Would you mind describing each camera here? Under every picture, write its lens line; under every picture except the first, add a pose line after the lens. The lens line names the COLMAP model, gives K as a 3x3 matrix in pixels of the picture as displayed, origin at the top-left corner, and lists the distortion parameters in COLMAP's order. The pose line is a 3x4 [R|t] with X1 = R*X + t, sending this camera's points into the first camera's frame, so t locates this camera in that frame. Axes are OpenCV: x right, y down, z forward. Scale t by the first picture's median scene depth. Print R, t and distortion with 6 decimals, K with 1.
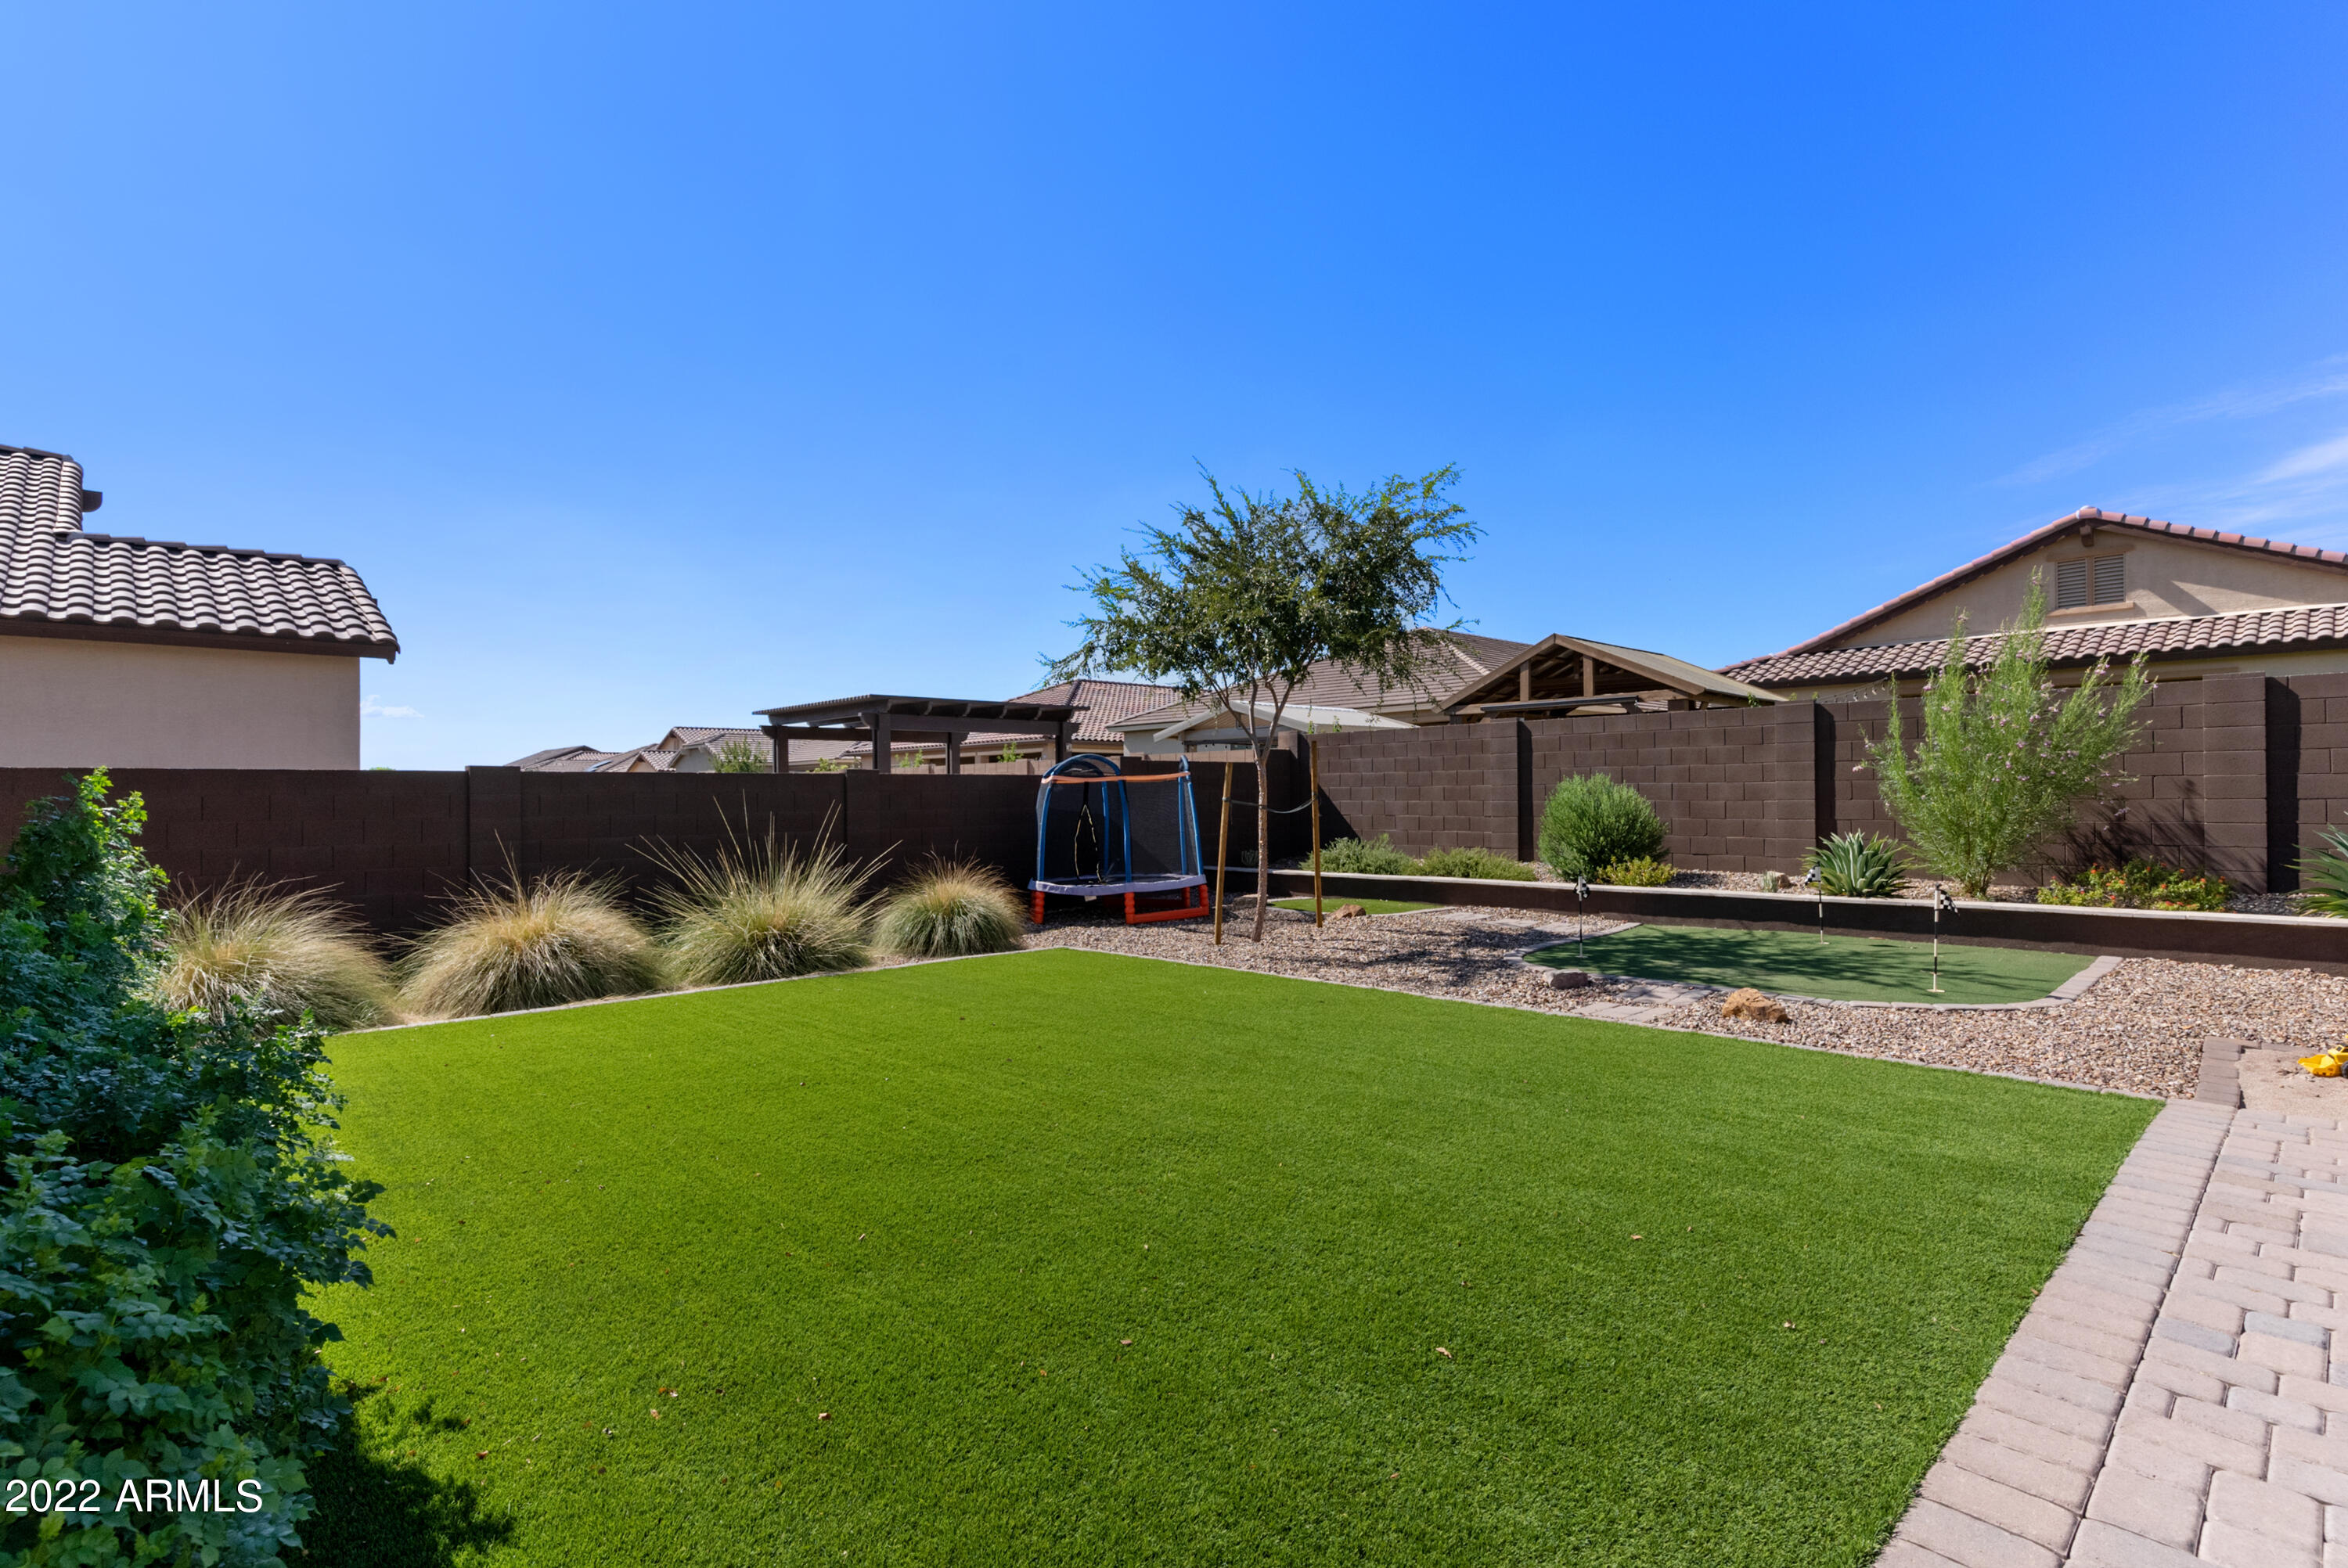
lens RADIAL K [[1112.1, 0, 1177.9], [0, 1112.1, 789.6], [0, 0, 1]] dist [0.003656, -0.000416]
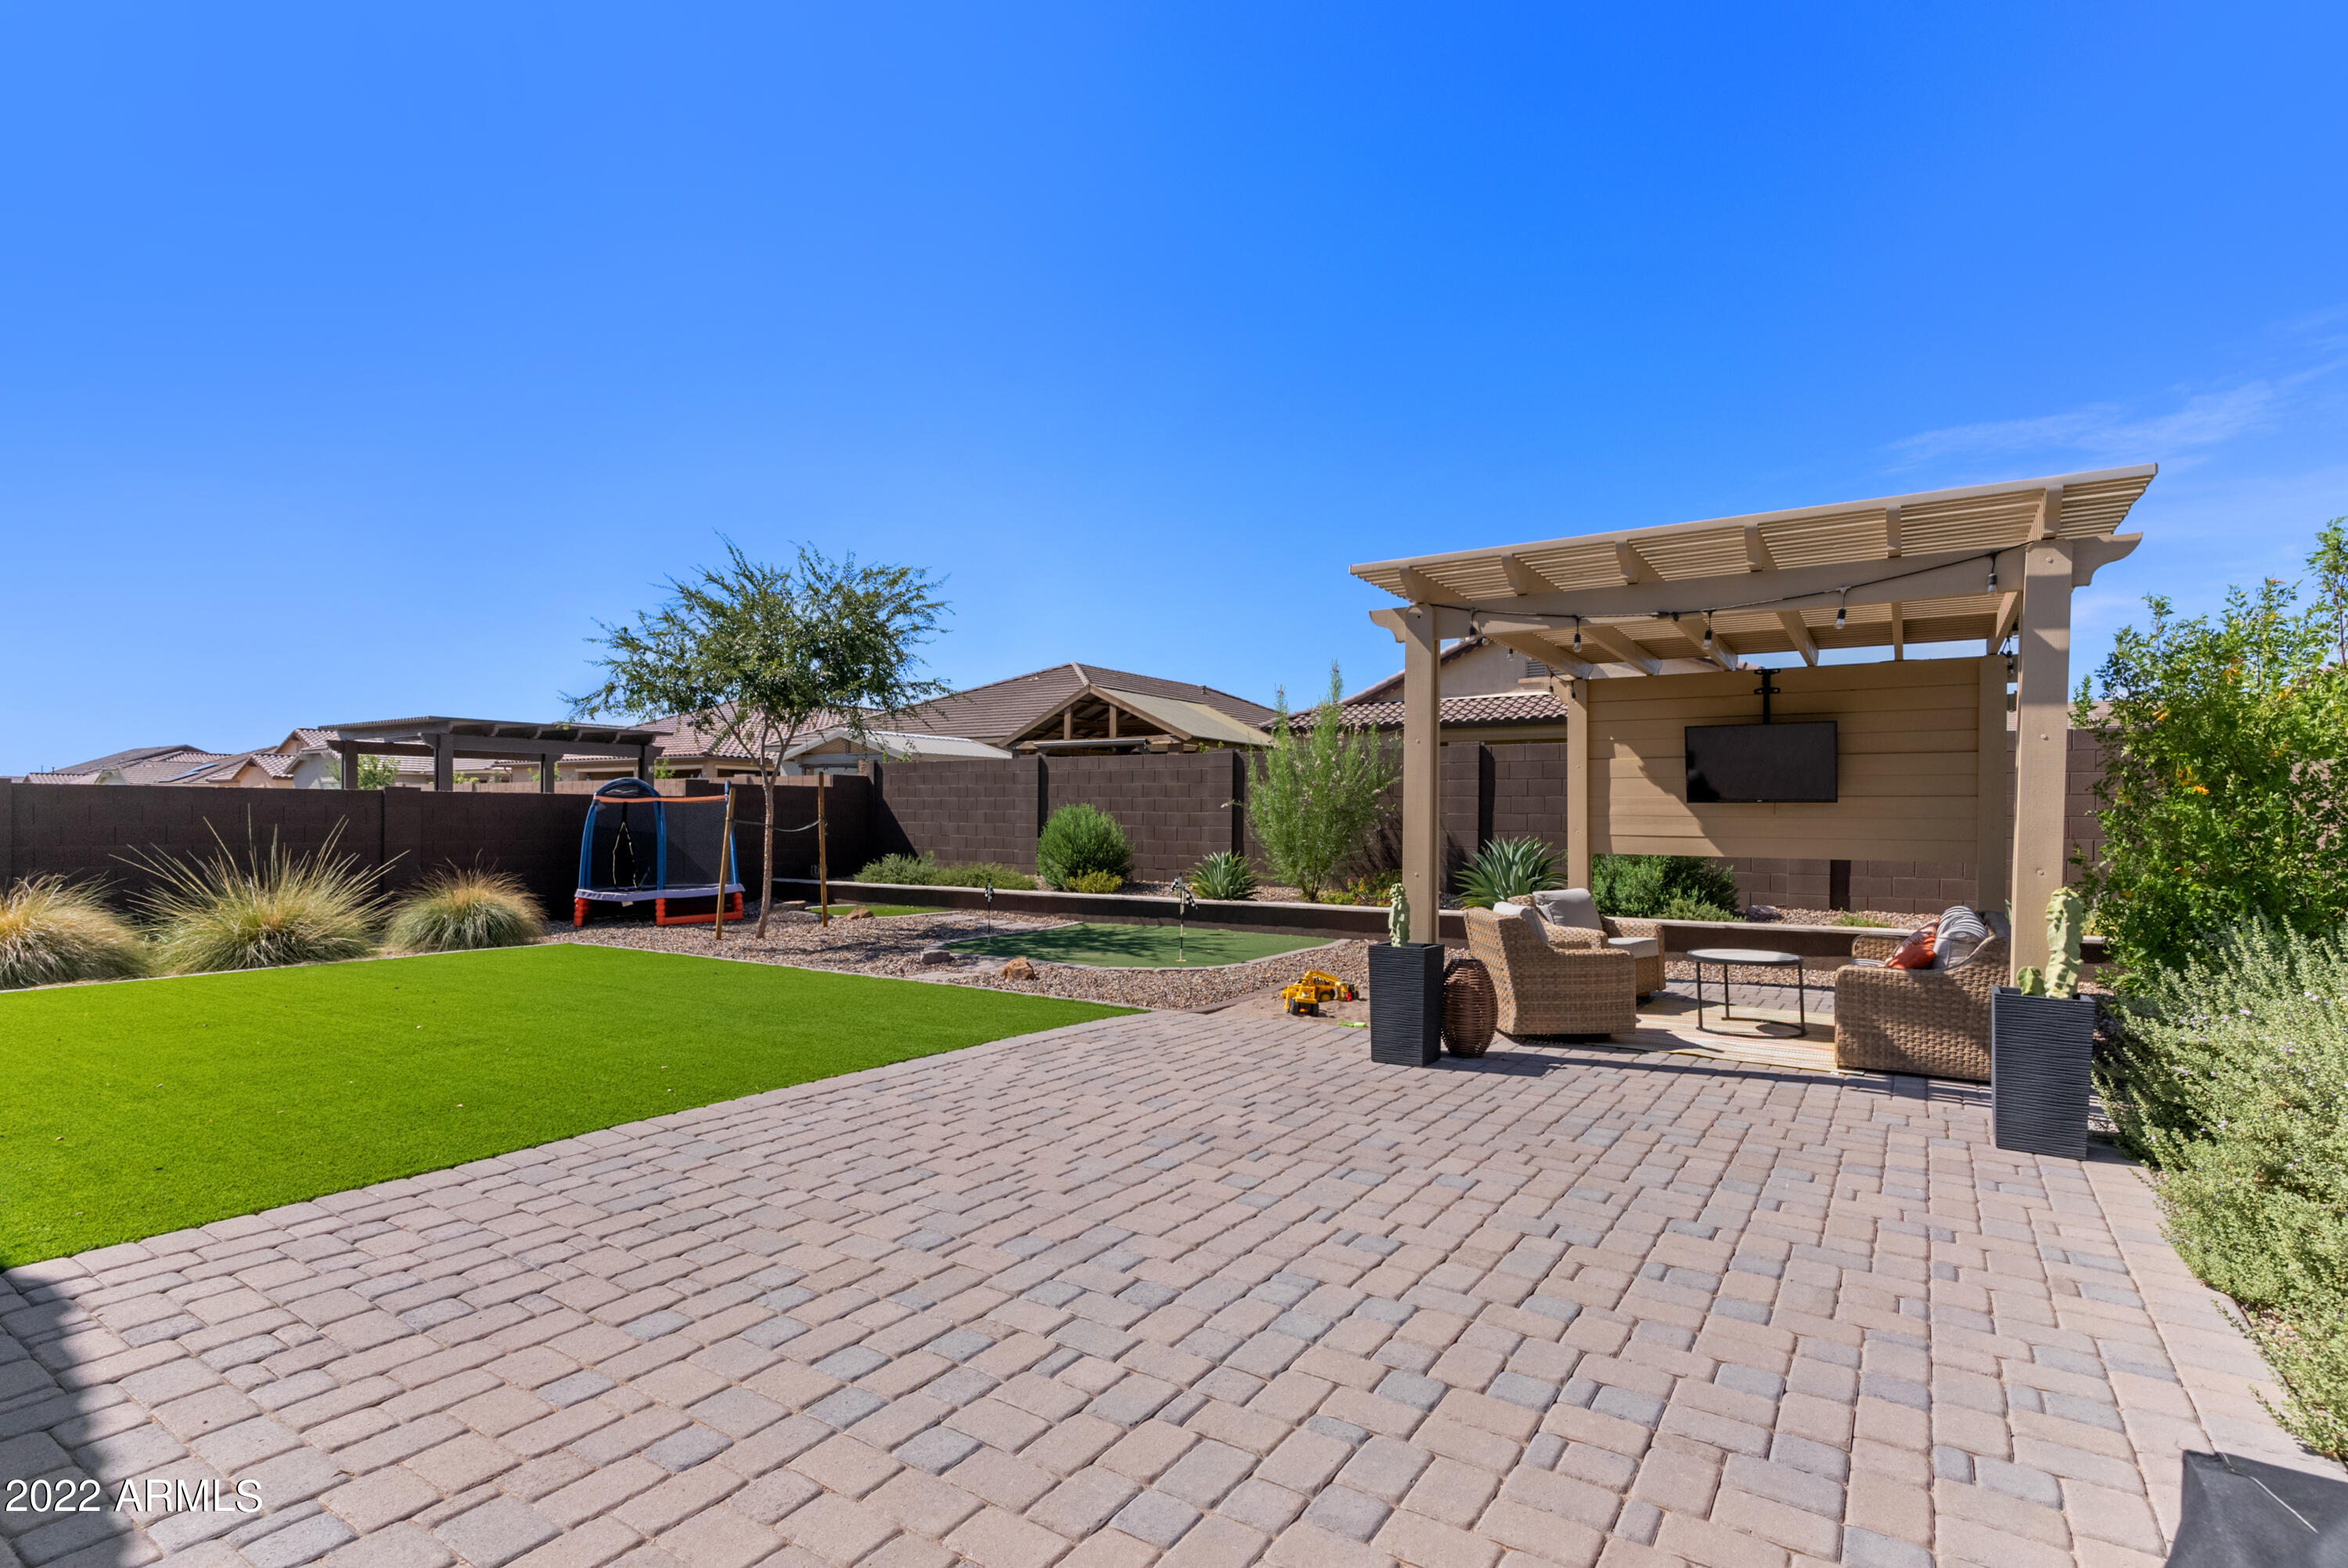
lens RADIAL K [[1112.1, 0, 1167.3], [0, 1112.1, 830.3], [0, 0, 1]] dist [0.003656, -0.000416]
pose [[0.974396, 0.013273, 0.224447, 0.209427], [-0.017471, 0.999707, 0.016732, -0.006963], [-0.224159, -0.020225, 0.974343, -0.245741]]
